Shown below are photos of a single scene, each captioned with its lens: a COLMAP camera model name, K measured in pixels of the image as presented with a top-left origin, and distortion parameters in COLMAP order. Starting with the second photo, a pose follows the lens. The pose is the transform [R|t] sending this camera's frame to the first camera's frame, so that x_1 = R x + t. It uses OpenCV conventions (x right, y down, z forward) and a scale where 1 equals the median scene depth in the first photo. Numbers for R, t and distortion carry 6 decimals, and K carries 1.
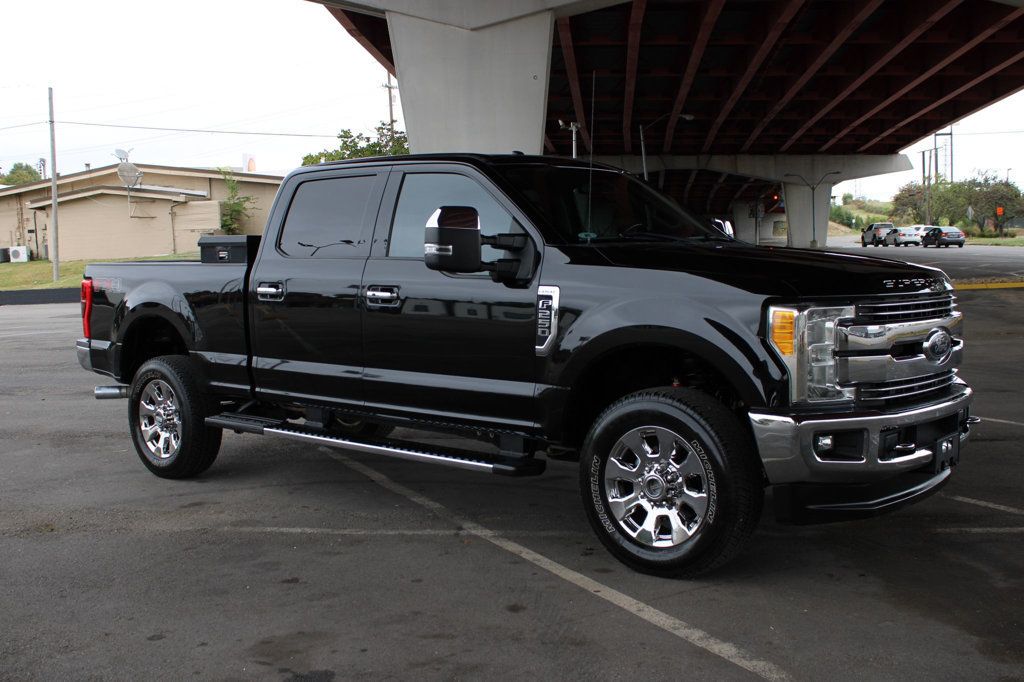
lens RADIAL K [[1088.5, 0, 512.0], [0, 1088.5, 341.0], [0, 0, 1]] dist [-0.074964, 0.030757]
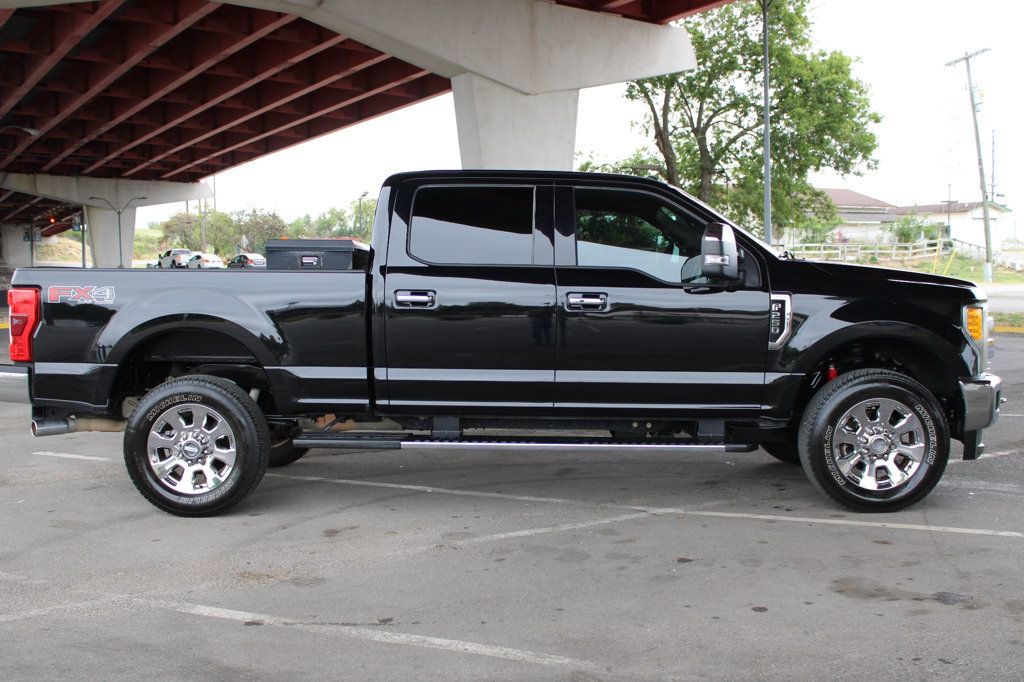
lens RADIAL K [[1088.5, 0, 512.0], [0, 1088.5, 341.0], [0, 0, 1]] dist [-0.074964, 0.030757]
pose [[0.778832, -0.021112, 0.626877, -0.677154], [0.036519, 0.999264, -0.011718, 0.005257], [-0.626169, 0.032019, 0.779030, 0.168333]]
